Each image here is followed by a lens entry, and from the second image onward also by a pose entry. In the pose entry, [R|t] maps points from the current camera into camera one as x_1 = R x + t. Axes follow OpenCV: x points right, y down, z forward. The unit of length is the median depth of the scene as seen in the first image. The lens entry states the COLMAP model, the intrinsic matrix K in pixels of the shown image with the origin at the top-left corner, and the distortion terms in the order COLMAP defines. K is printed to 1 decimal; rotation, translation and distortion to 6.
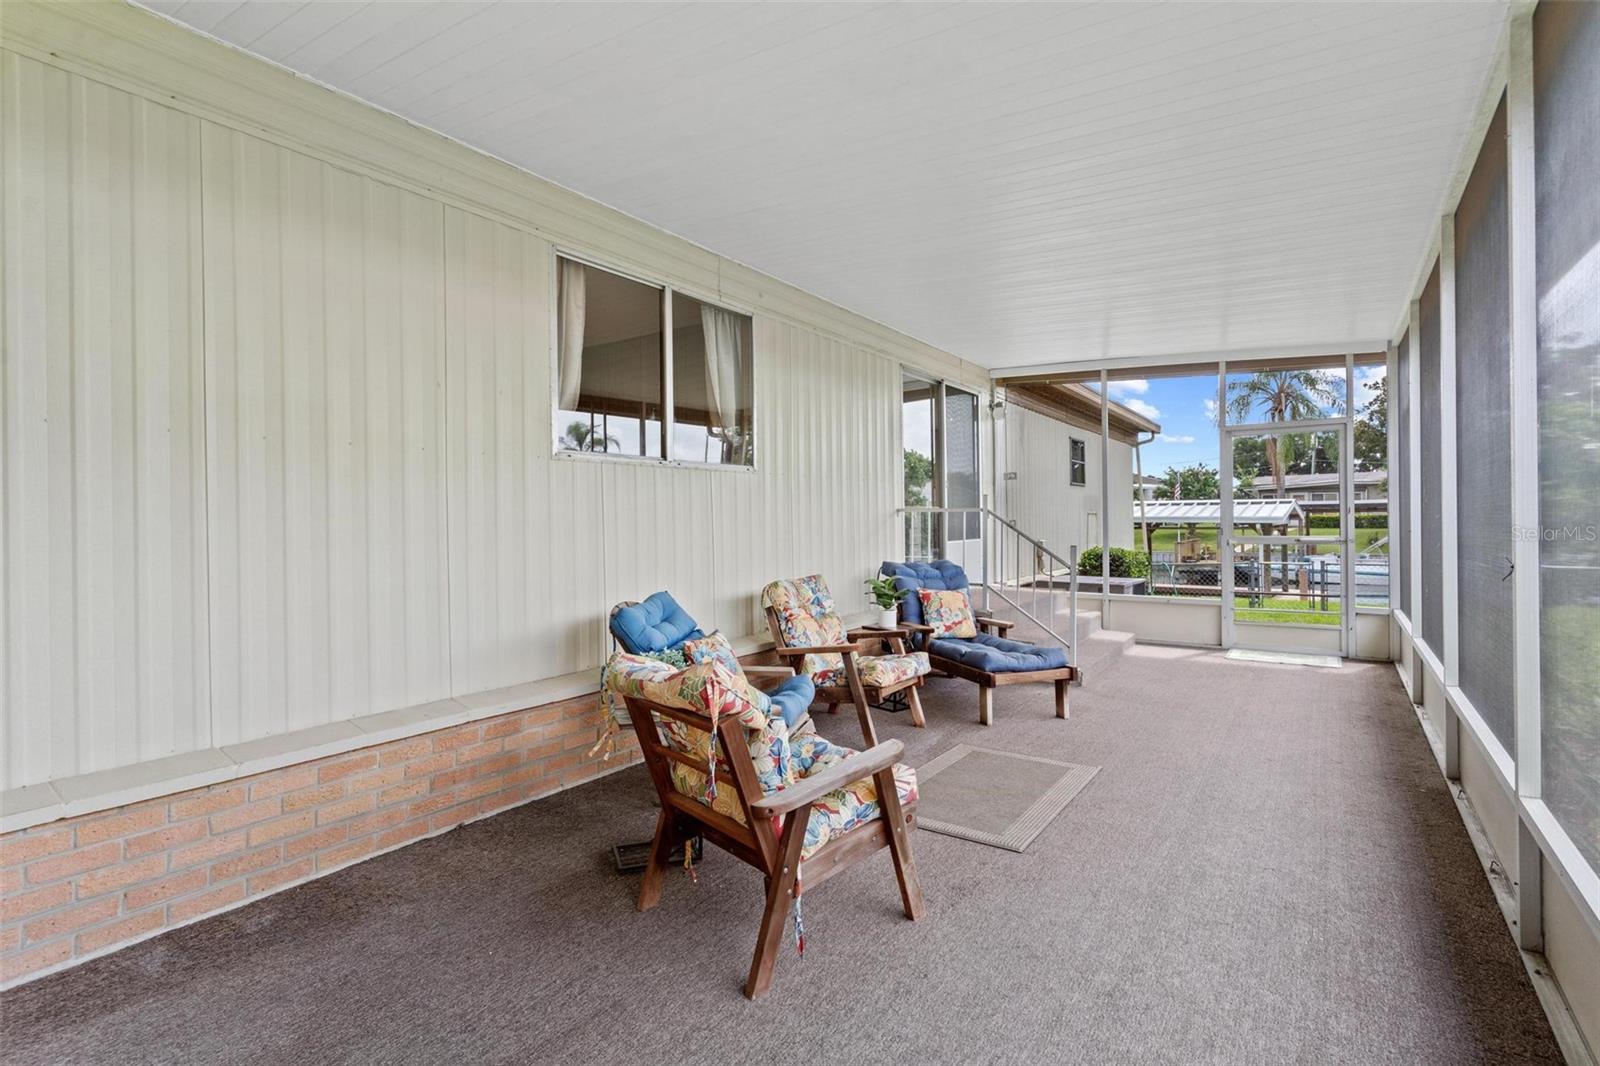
lens RADIAL K [[796.8, 0, 797.6], [0, 796.8, 535.4], [0, 0, 1]] dist [0.000059, -0.000187]
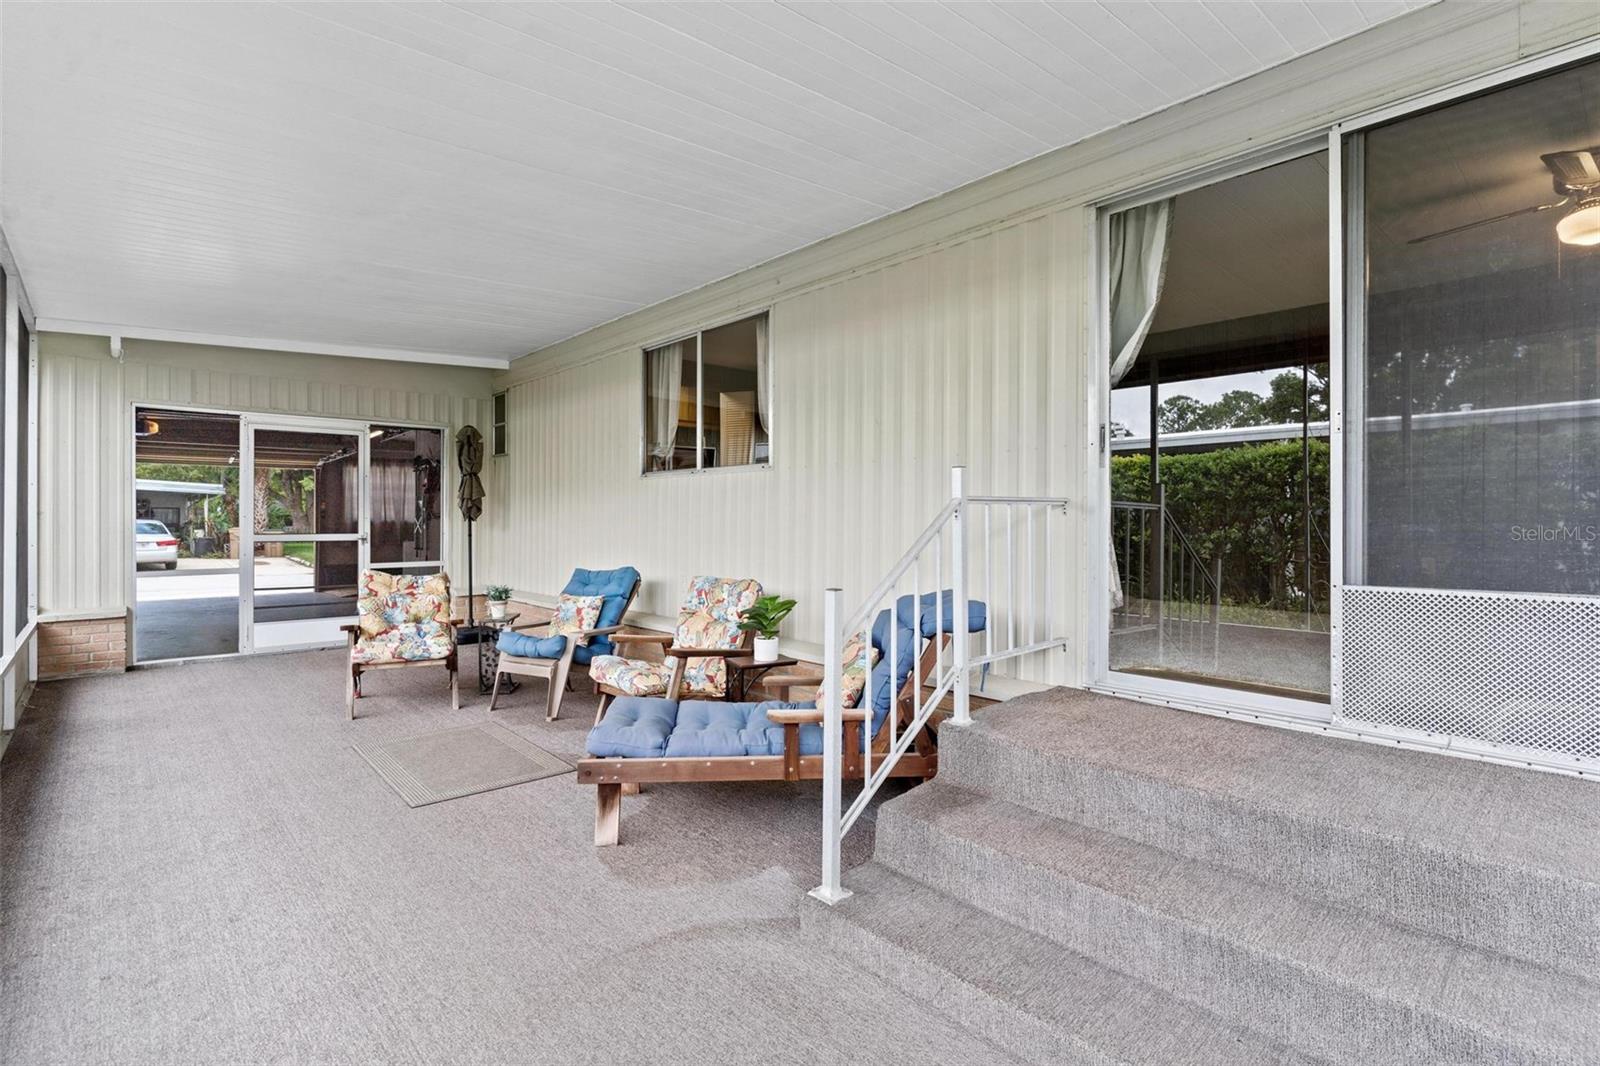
lens RADIAL K [[796.8, 0, 797.6], [0, 796.8, 535.4], [0, 0, 1]] dist [0.000059, -0.000187]
pose [[-0.262459, 0.012743, -0.964859, 0.831766], [-0.028791, 0.999364, 0.021030, -0.018349], [0.964514, 0.033299, -0.261925, 1.226048]]
